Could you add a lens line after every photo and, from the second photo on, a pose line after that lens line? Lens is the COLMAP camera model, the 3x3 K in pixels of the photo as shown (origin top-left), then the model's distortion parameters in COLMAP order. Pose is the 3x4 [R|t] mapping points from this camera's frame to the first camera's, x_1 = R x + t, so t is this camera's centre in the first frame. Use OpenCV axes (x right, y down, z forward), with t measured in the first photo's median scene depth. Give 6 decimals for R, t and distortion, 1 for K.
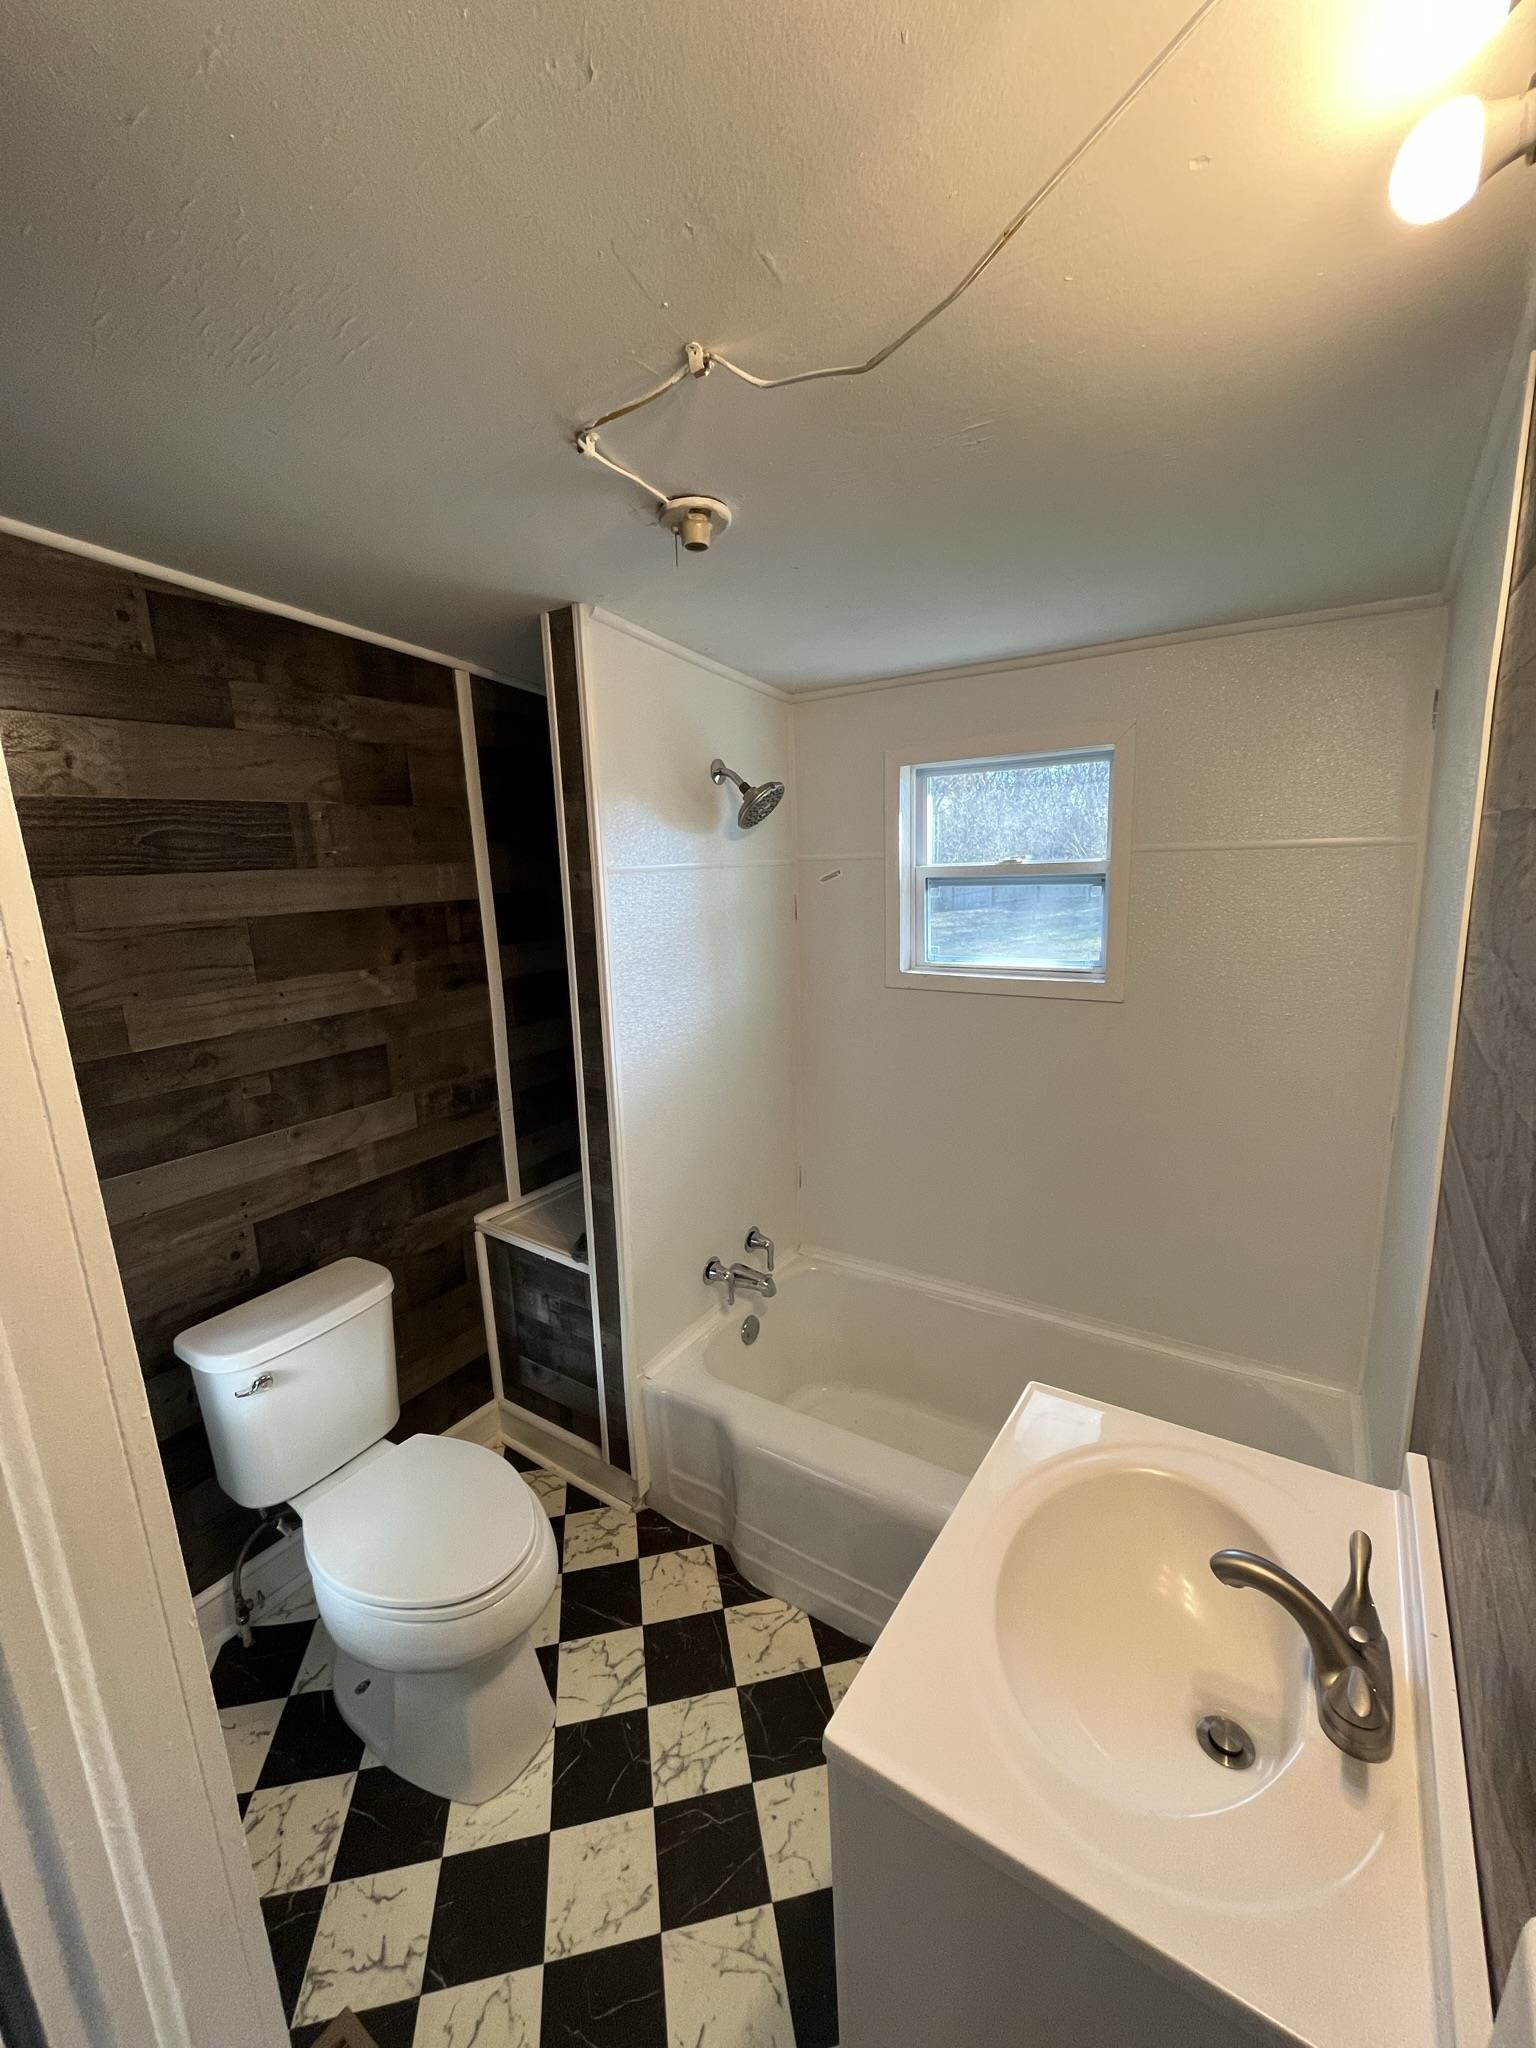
lens RADIAL K [[826.2, 0, 767.4], [0, 826.2, 1016.5], [0, 0, 1]] dist [-0.004262, 0.000382]
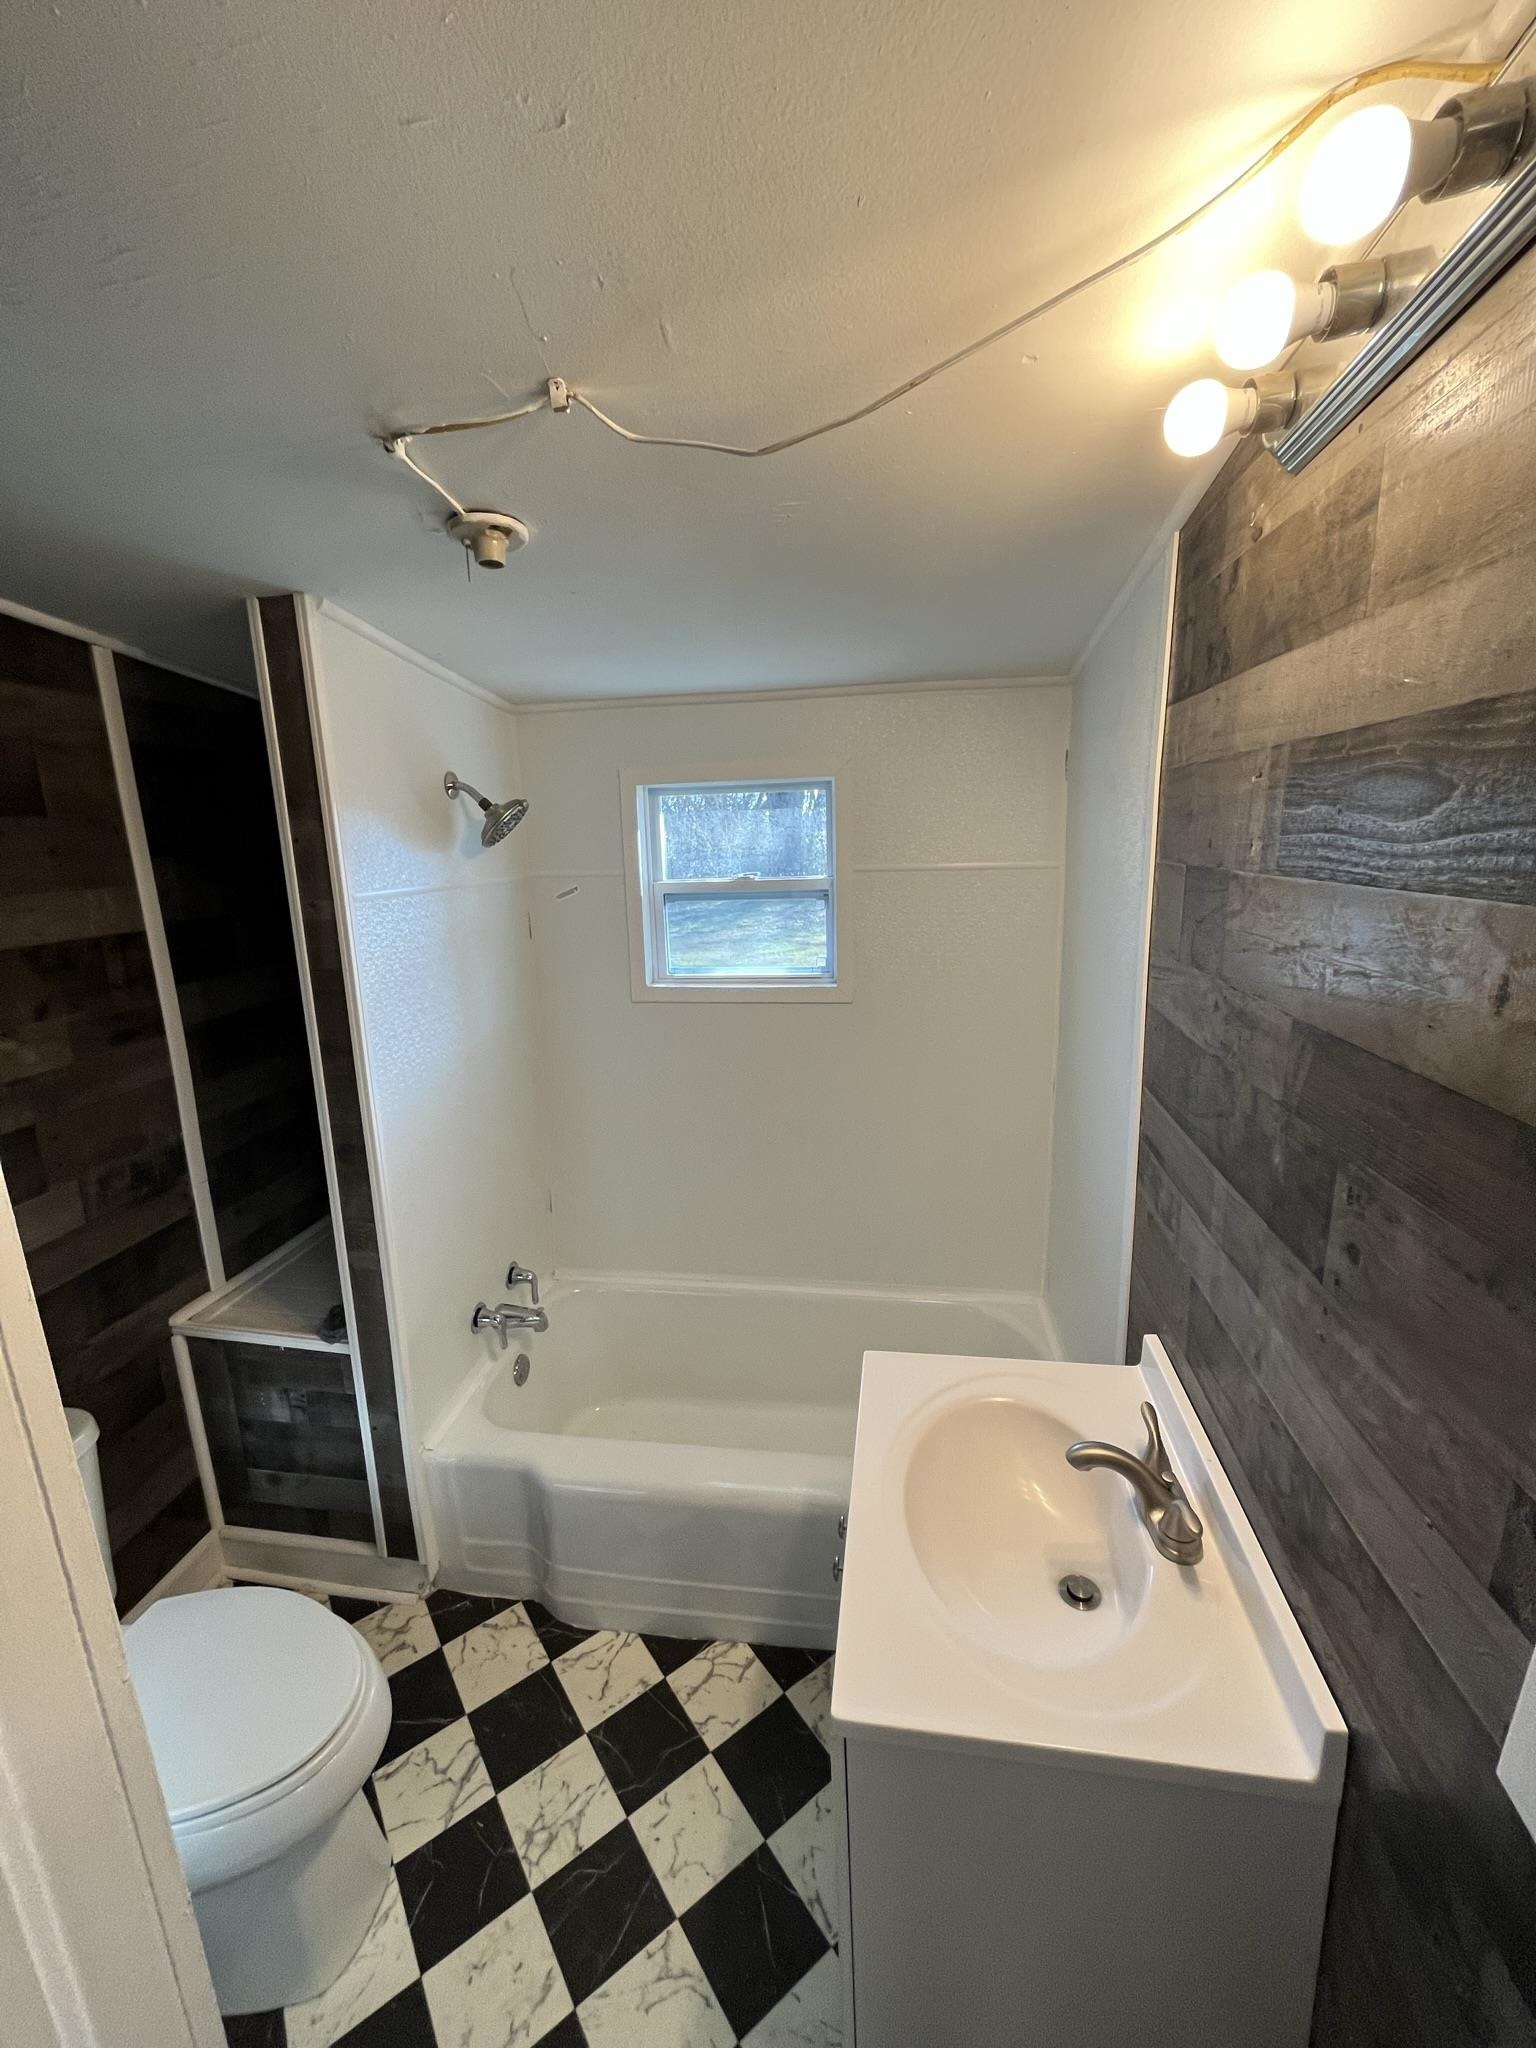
lens RADIAL K [[826.2, 0, 767.4], [0, 826.2, 1016.5], [0, 0, 1]] dist [-0.004262, 0.000382]
pose [[0.906775, -0.078412, 0.414260, -0.146572], [0.075229, 0.996877, 0.024022, -0.033792], [-0.414849, 0.009381, 0.909842, 0.010924]]
